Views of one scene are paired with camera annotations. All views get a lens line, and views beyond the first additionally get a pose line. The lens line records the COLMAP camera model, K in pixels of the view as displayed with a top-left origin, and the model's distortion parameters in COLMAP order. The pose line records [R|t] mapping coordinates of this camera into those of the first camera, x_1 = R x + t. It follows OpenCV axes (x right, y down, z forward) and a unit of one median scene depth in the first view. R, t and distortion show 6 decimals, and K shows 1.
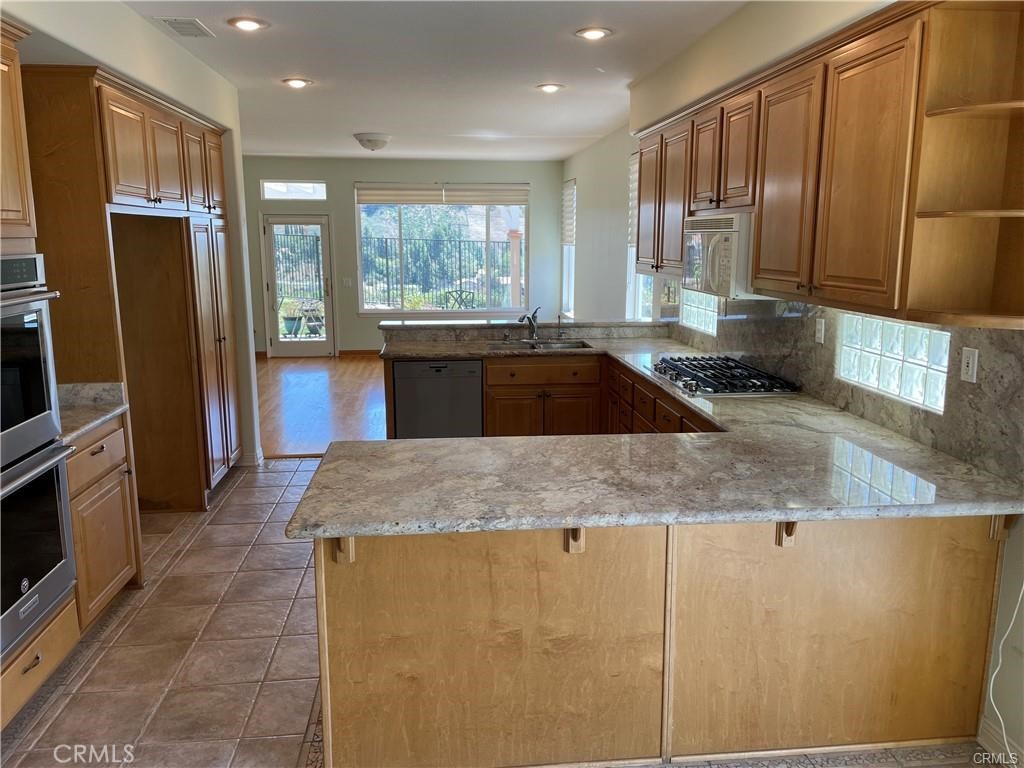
lens RADIAL K [[779.2, 0, 513.8], [0, 779.2, 381.1], [0, 0, 1]] dist [0.042025, -0.033382]
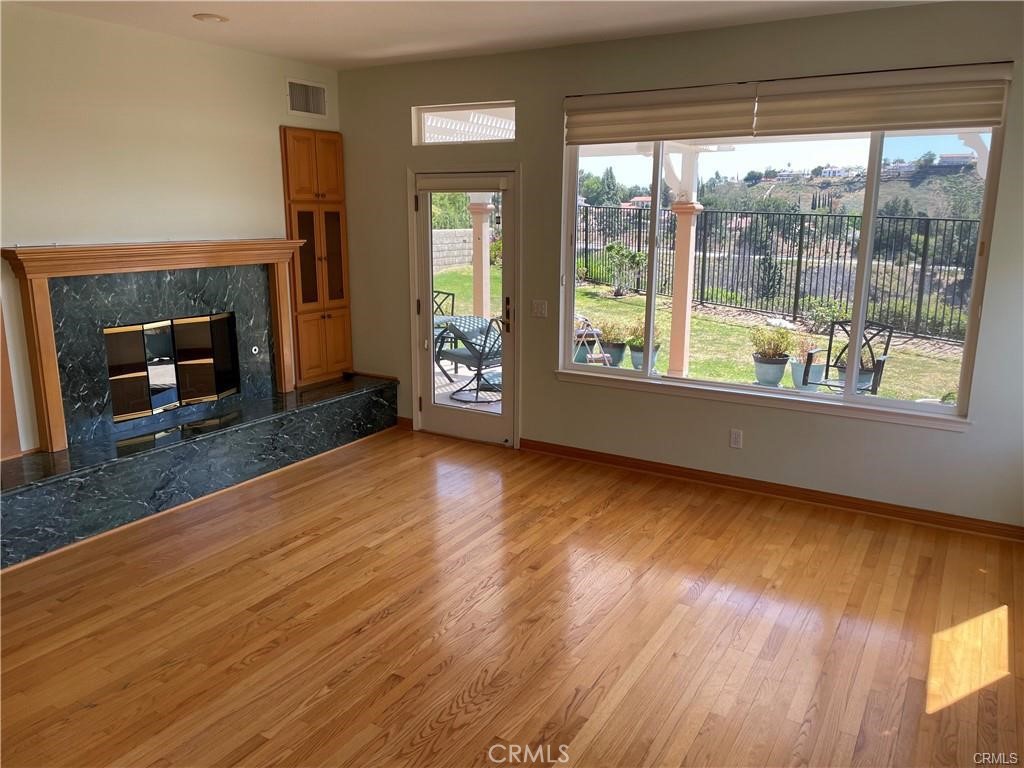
lens RADIAL K [[779.2, 0, 511.9], [0, 779.2, 377.9], [0, 0, 1]] dist [0.042025, -0.033382]
pose [[0.800030, 0.128801, -0.585971, 0.065257], [-0.112278, 0.991571, 0.064662, -0.111742], [0.589360, 0.014060, 0.807748, 0.587882]]
